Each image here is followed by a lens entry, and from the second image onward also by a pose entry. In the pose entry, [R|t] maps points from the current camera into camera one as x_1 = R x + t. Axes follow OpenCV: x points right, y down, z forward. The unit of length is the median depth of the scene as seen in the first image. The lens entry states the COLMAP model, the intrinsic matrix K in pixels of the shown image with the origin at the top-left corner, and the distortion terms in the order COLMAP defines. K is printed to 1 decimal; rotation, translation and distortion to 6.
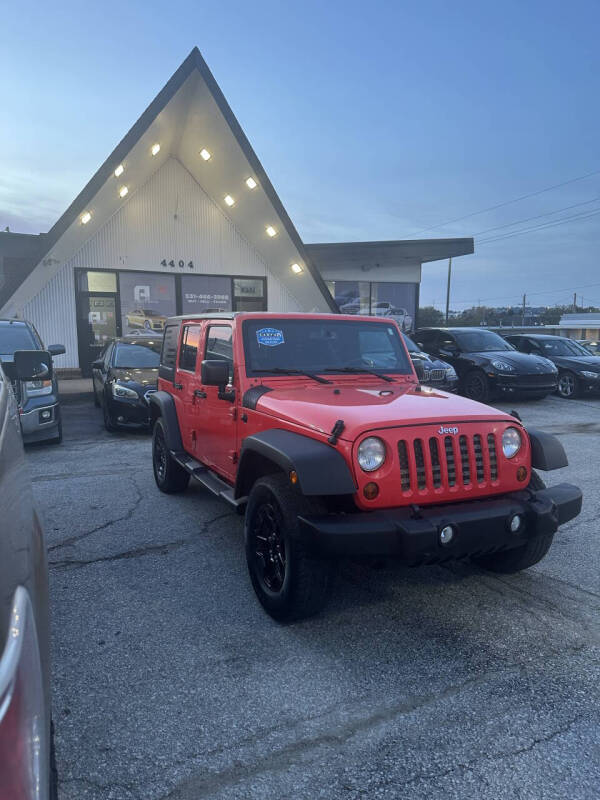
lens RADIAL K [[556.3, 0, 300.0], [0, 556.3, 406.0], [0, 0, 1]] dist [0.061879, -0.072350]
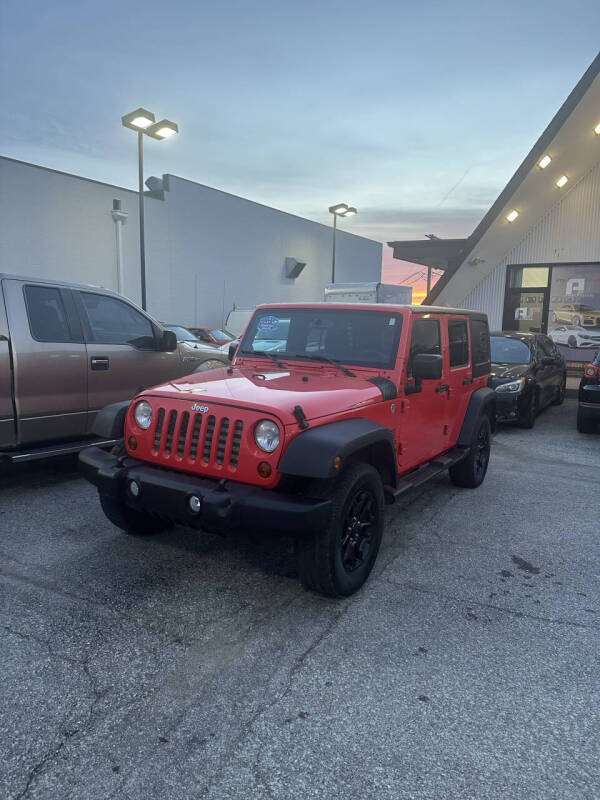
lens RADIAL K [[556.3, 0, 299.2], [0, 556.3, 404.1], [0, 0, 1]] dist [0.061879, -0.072350]
pose [[0.548095, 0.130858, -0.826117, 0.848679], [-0.132120, 0.988831, 0.068976, -0.042834], [0.825916, 0.071341, 0.559262, 0.376333]]
